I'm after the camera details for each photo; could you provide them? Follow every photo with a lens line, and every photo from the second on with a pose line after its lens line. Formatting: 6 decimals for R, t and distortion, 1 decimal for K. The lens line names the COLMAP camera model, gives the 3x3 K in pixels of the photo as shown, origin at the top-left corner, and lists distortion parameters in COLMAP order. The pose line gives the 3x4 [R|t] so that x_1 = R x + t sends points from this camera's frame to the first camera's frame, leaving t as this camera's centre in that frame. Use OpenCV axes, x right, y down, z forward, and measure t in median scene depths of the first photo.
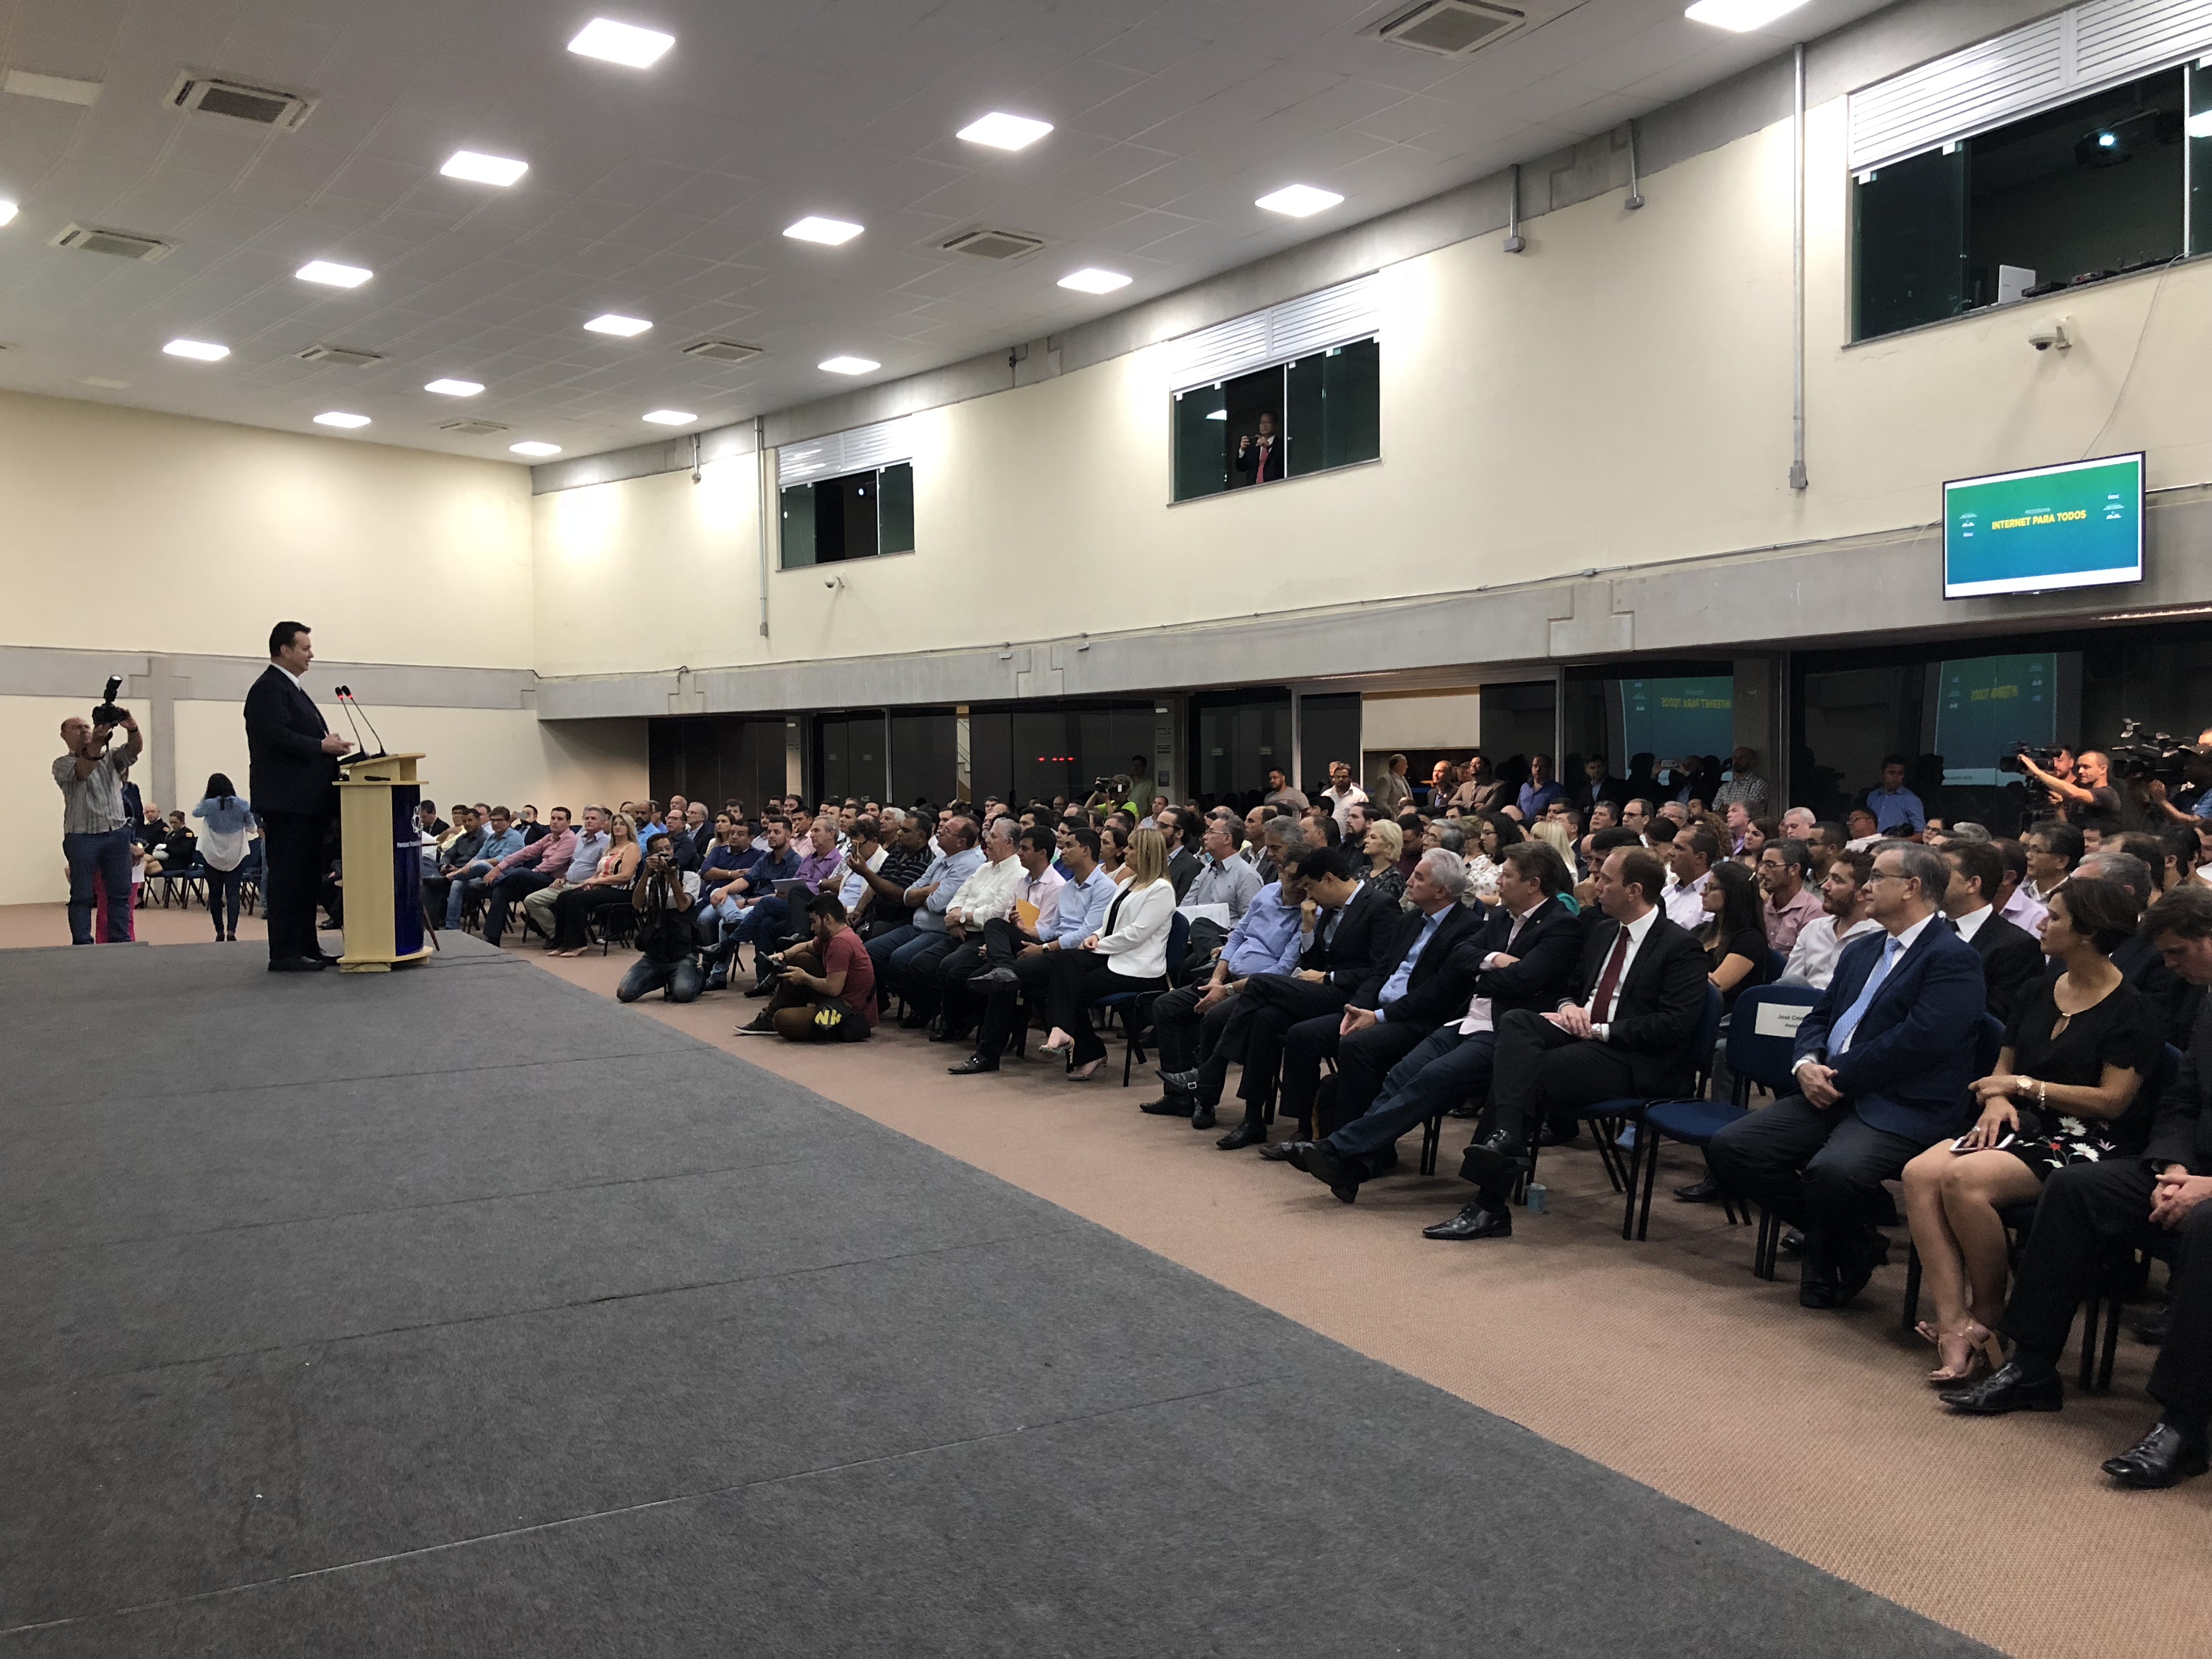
lens RADIAL K [[1811.6, 0, 1110.3], [0, 1811.6, 799.2], [0, 0, 1]] dist [0.003056, 0.005700]
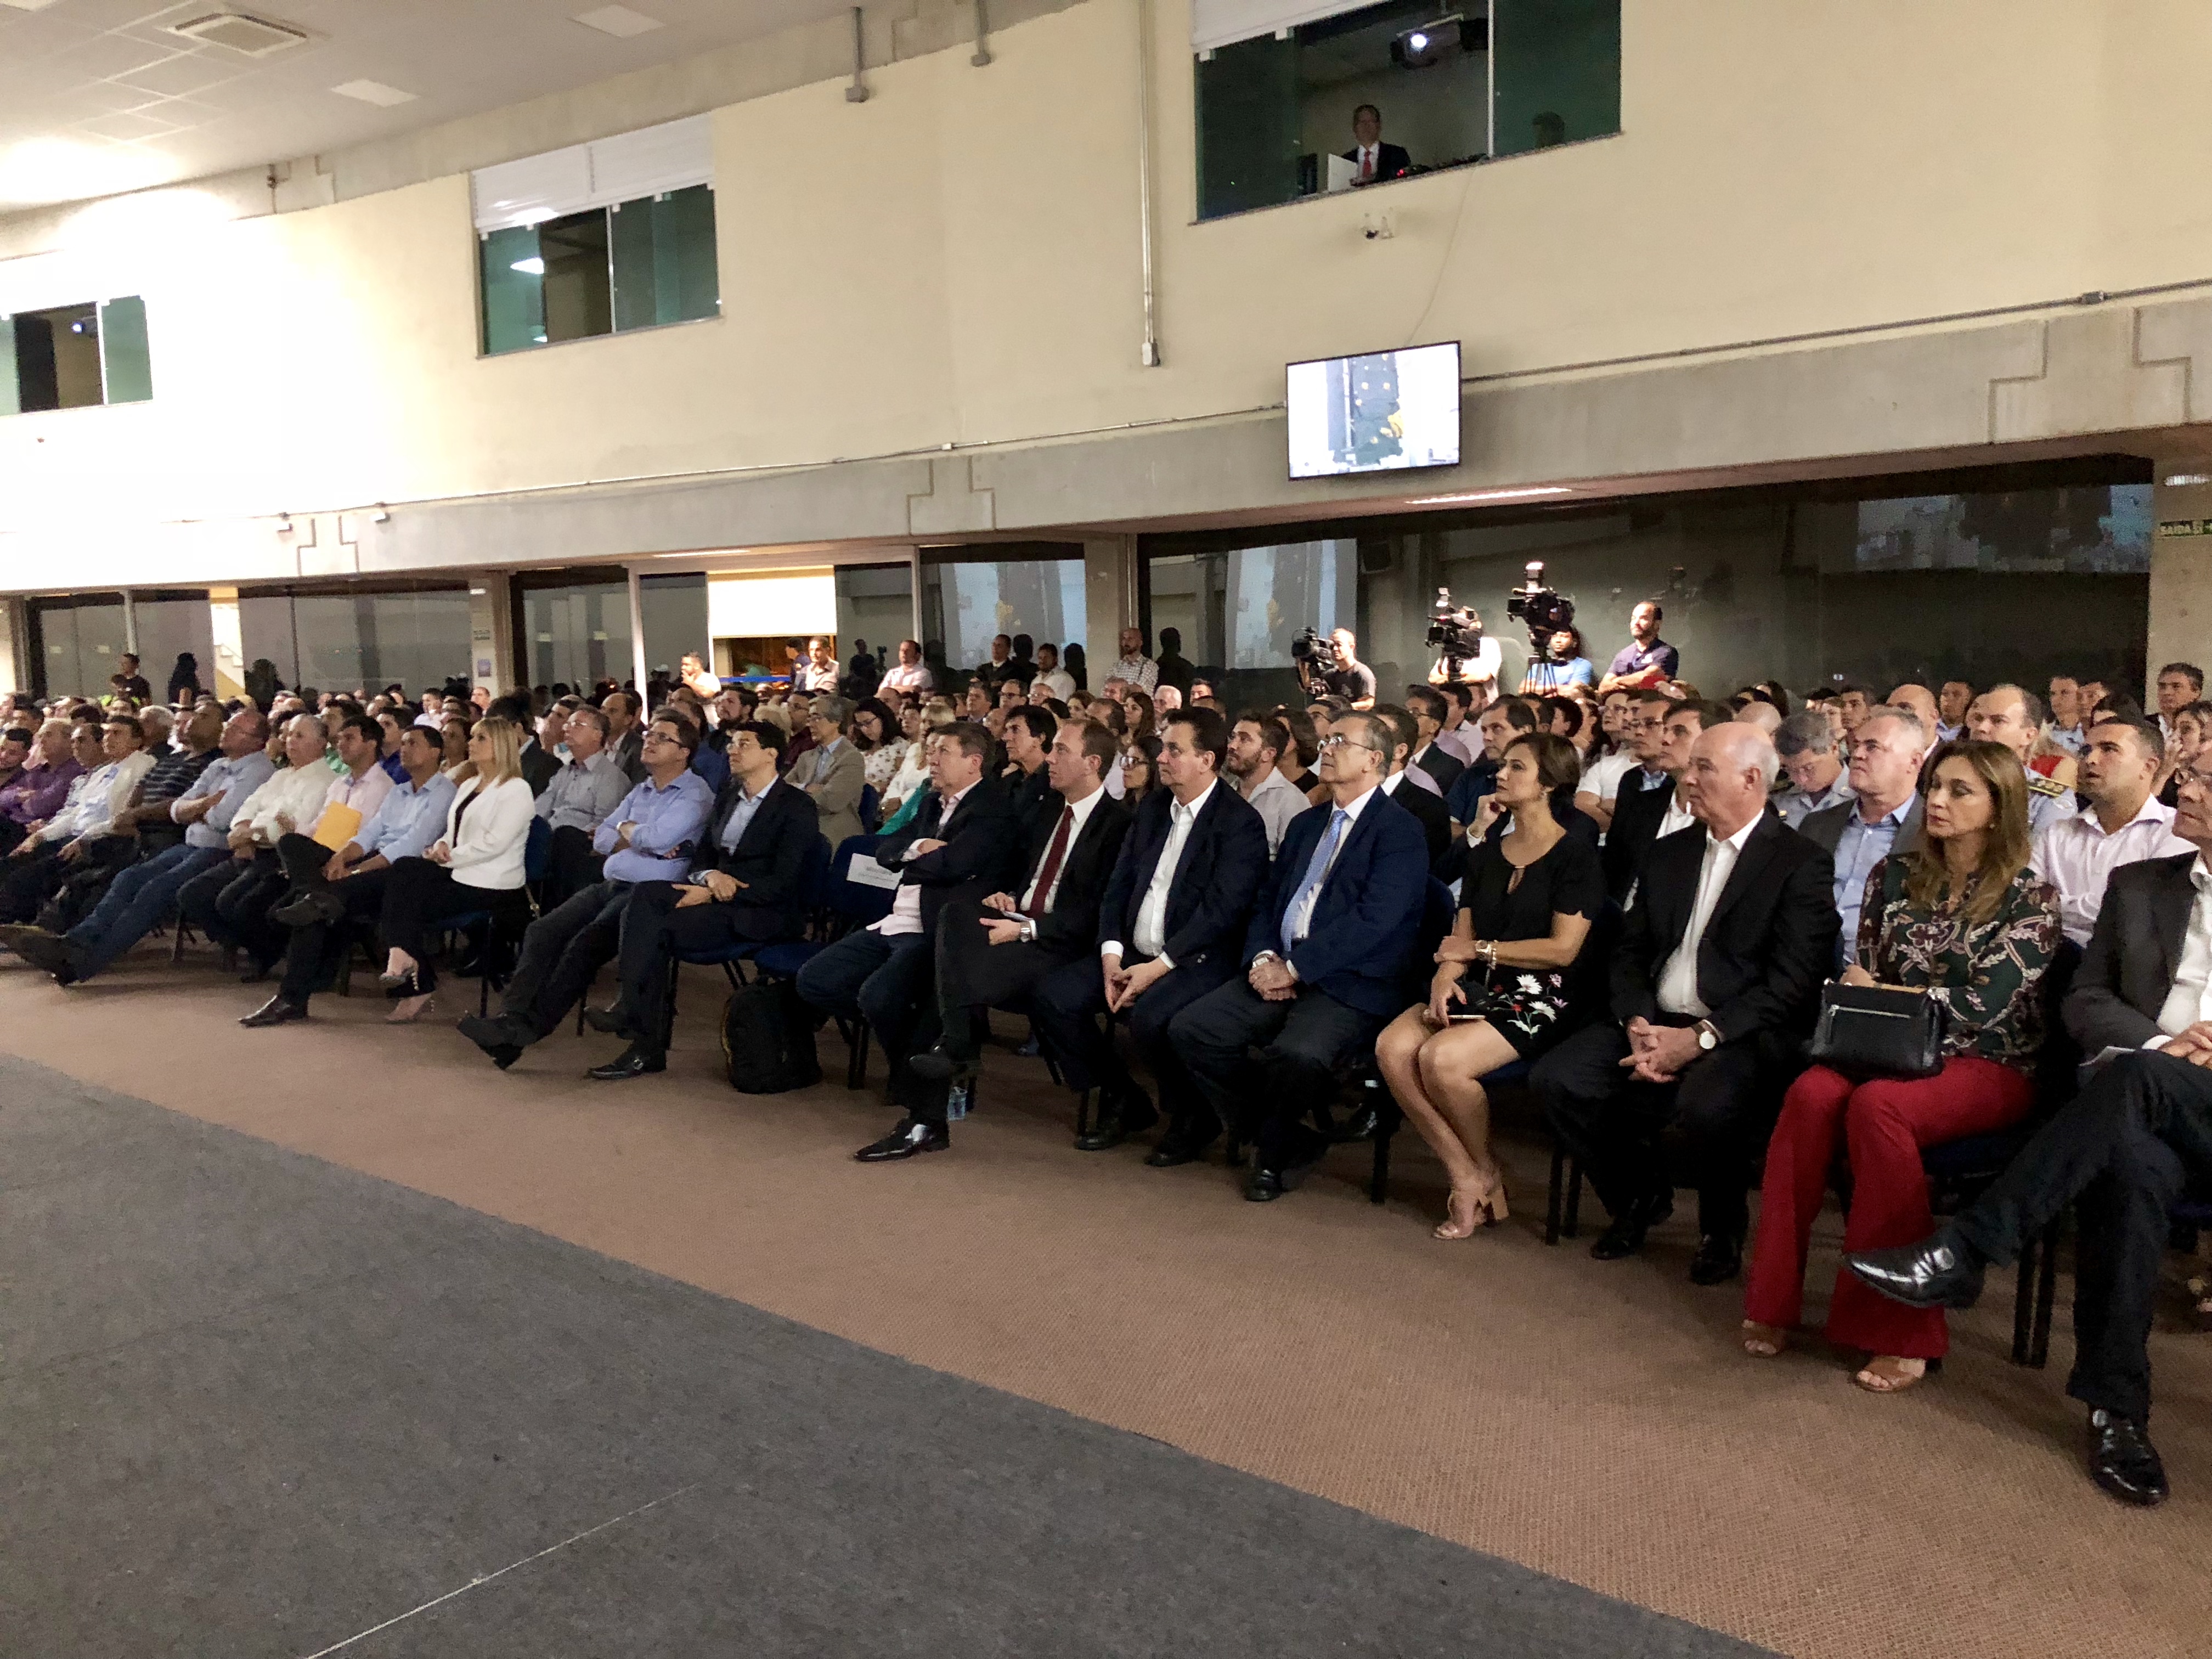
lens RADIAL K [[1811.6, 0, 1110.3], [0, 1811.6, 799.2], [0, 0, 1]] dist [0.003056, 0.005700]
pose [[0.930326, -0.040640, 0.364475, -0.021938], [0.019695, 0.997943, 0.061002, 0.008476], [-0.366205, -0.049574, 0.929213, 0.105168]]
